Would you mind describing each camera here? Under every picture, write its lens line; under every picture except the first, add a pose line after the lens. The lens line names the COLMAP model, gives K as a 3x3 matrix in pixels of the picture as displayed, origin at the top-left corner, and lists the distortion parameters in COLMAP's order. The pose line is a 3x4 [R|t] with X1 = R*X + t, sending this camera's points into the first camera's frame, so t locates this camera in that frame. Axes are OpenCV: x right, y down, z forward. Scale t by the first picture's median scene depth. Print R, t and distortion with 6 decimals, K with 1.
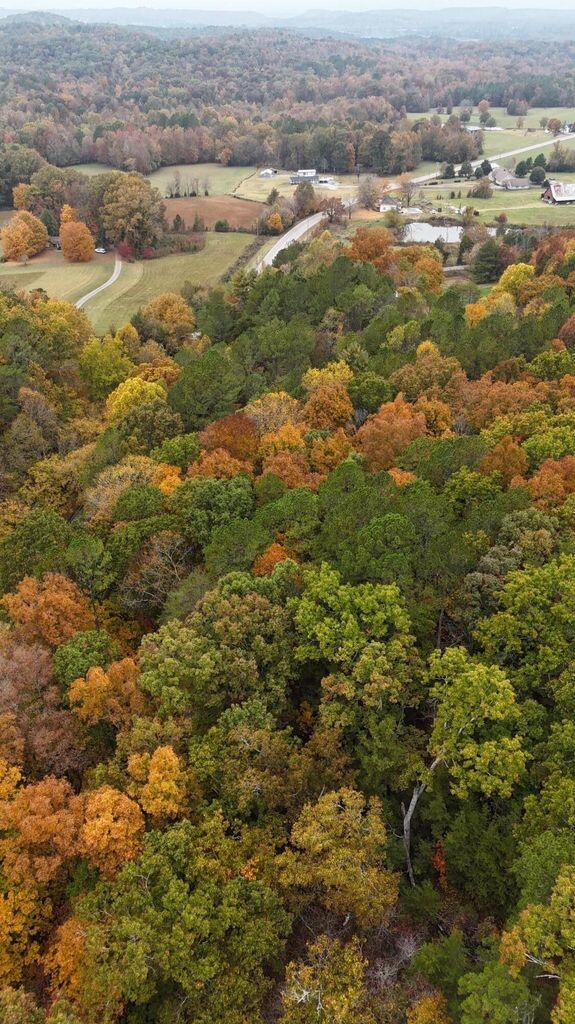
lens RADIAL K [[750.8, 0, 279.7], [0, 750.8, 509.6], [0, 0, 1]] dist [0.070714, -0.059200]
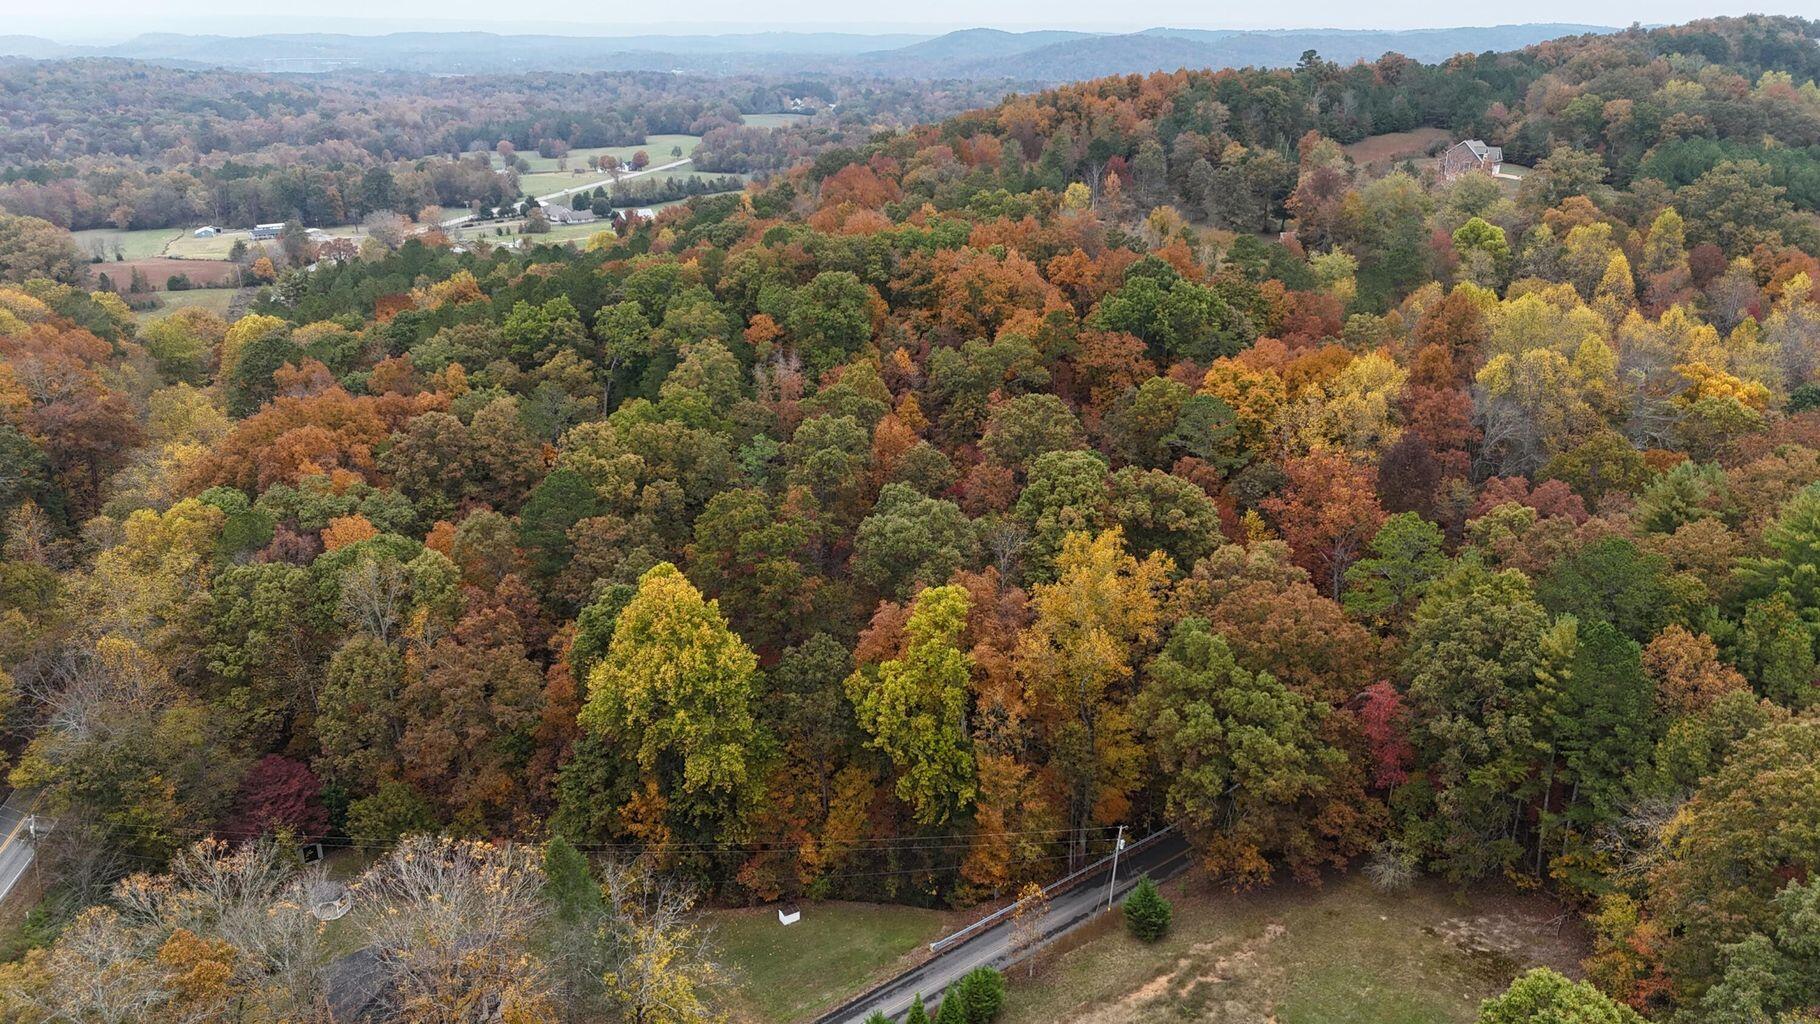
lens RADIAL K [[1334.5, 0, 913.1], [0, 1334.5, 506.3], [0, 0, 1]] dist [0.070714, -0.059200]
pose [[0.864051, -0.169136, 0.474140, -0.357508], [0.278775, 0.945025, -0.170916, 0.684333], [-0.419166, 0.279858, 0.863701, -0.948069]]
